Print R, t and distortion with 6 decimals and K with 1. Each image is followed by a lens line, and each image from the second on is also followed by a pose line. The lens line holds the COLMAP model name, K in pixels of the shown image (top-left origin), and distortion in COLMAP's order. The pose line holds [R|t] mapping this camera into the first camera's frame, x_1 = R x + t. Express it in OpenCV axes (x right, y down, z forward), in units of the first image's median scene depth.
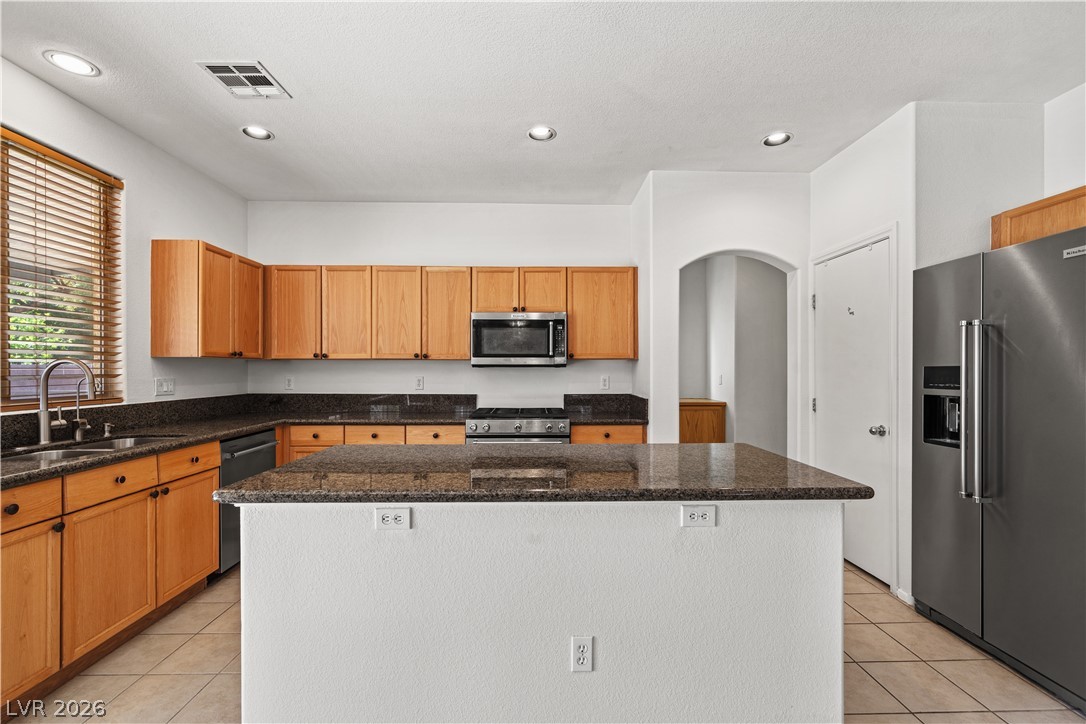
lens RADIAL K [[470.5, 0, 542.7], [0, 470.5, 368.4], [0, 0, 1]] dist [-0.000104, 0.000851]
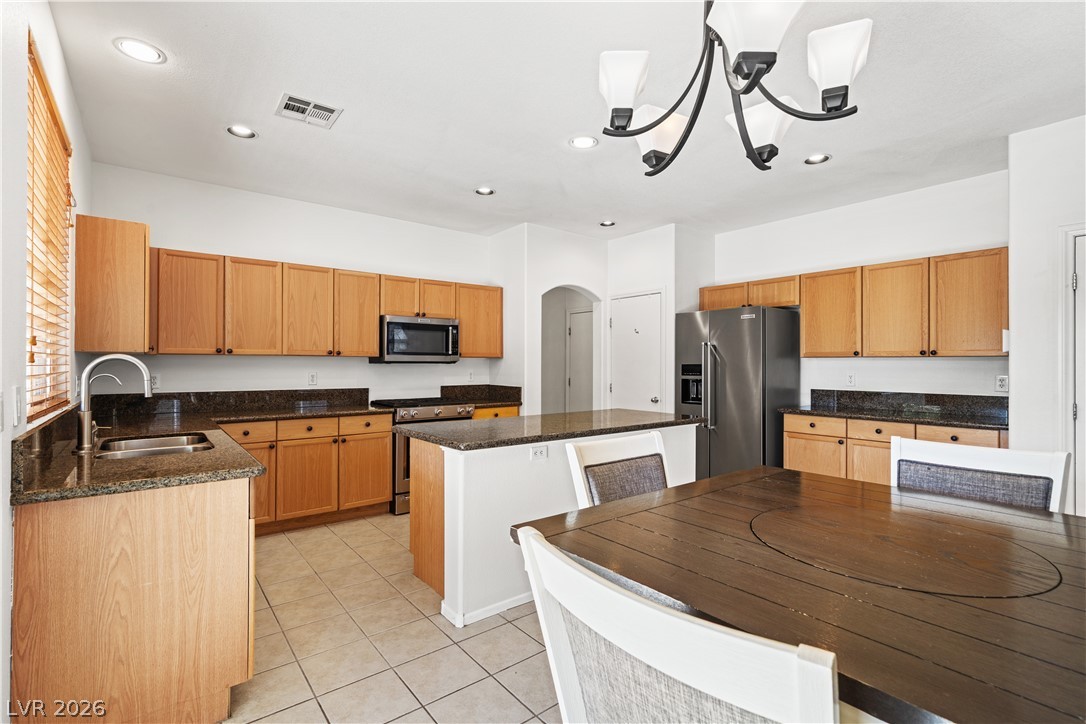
lens RADIAL K [[499.8, 0, 541.1], [0, 499.8, 361.2], [0, 0, 1]] dist [0.001086, -0.000945]
pose [[0.801055, 0.005128, 0.598569, -0.587872], [-0.003323, 0.999986, -0.004120, -0.004207], [-0.598582, 0.001311, 0.801061, -0.197727]]
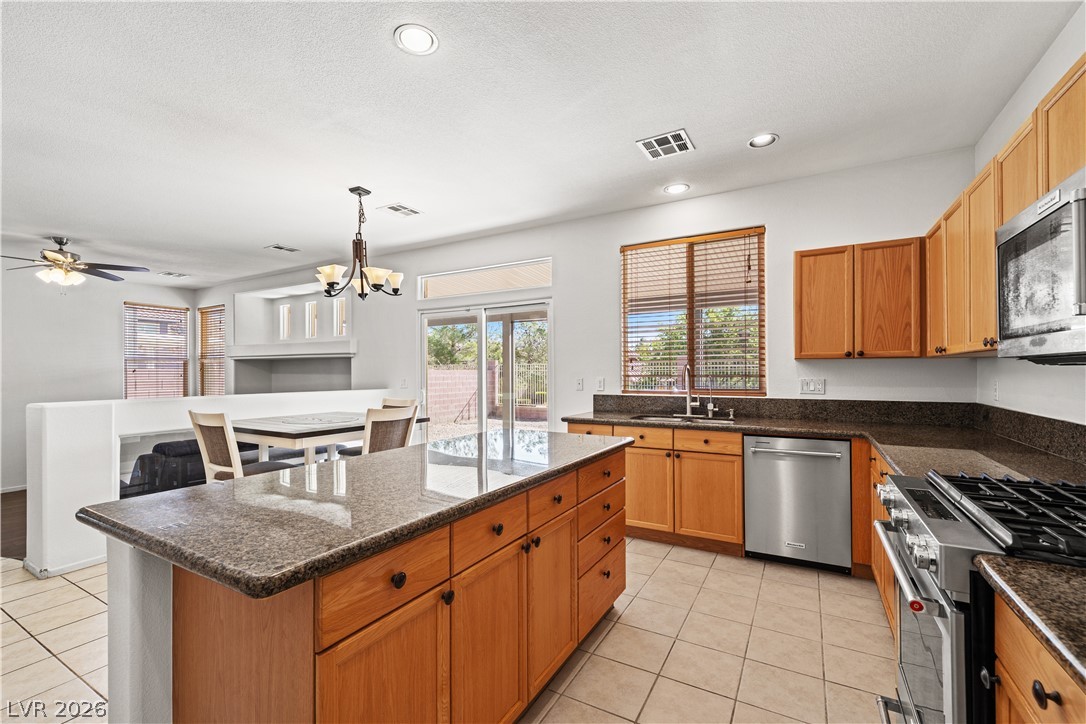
lens RADIAL K [[470.5, 0, 546.7], [0, 470.5, 368.0], [0, 0, 1]] dist [-0.000104, 0.000851]
pose [[-0.518477, -0.004084, -0.855082, 0.412983], [0.005895, 0.999948, -0.008350, 0.000674], [0.855071, -0.009370, -0.518426, 0.907208]]
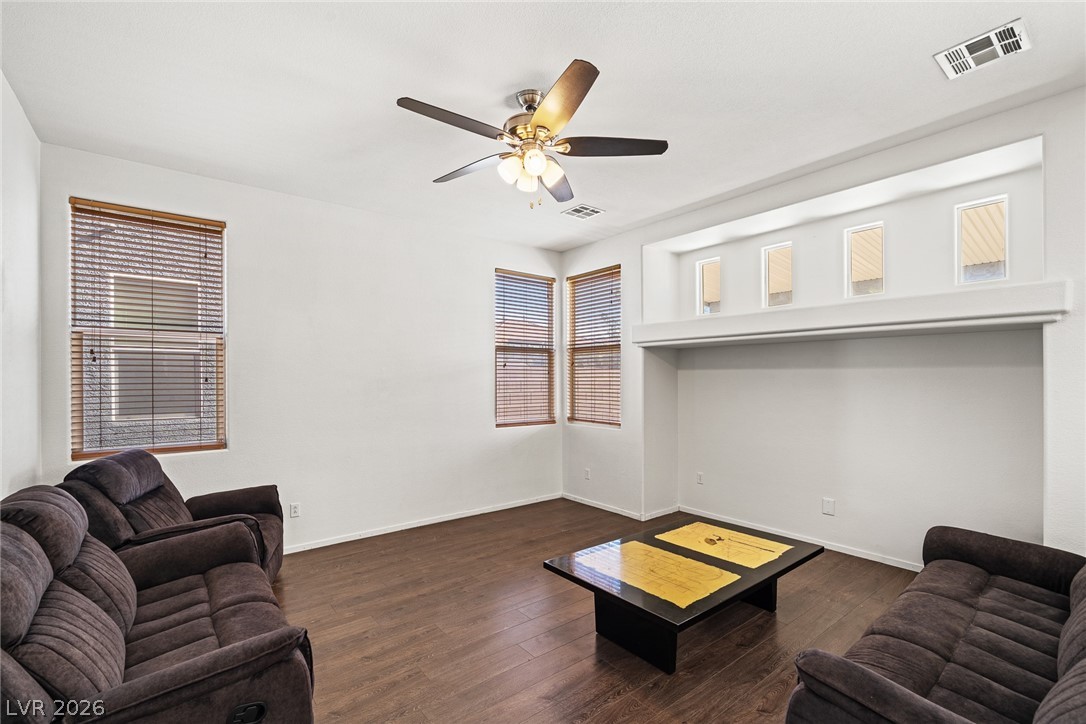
lens RADIAL K [[470.5, 0, 537.9], [0, 470.5, 380.6], [0, 0, 1]] dist [-0.000104, 0.000851]
pose [[-0.795550, 0.003664, -0.605877, 0.399103], [0.002294, 0.999993, 0.003035, 0.029116], [0.605884, 0.001024, -0.795552, -0.431616]]
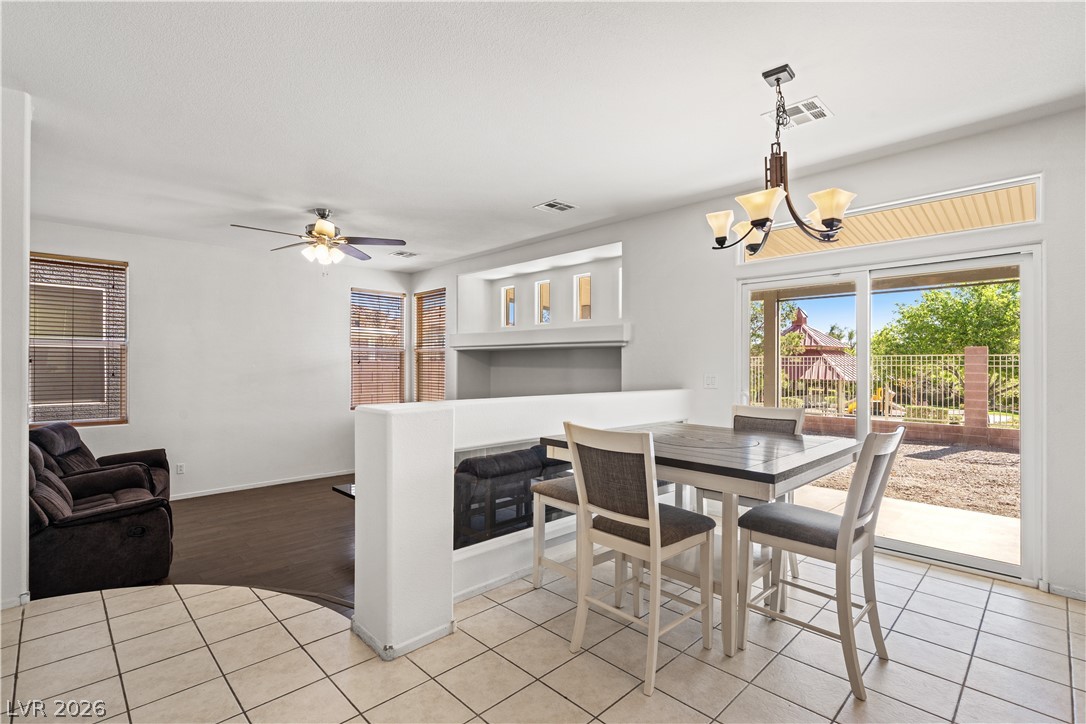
lens RADIAL K [[499.8, 0, 538.3], [0, 499.8, 364.8], [0, 0, 1]] dist [0.001086, -0.000945]
pose [[-0.729141, -0.004906, -0.684346, 0.447946], [-0.003667, 0.999988, -0.003263, 0.000254], [0.684354, 0.000130, -0.729150, 0.291138]]
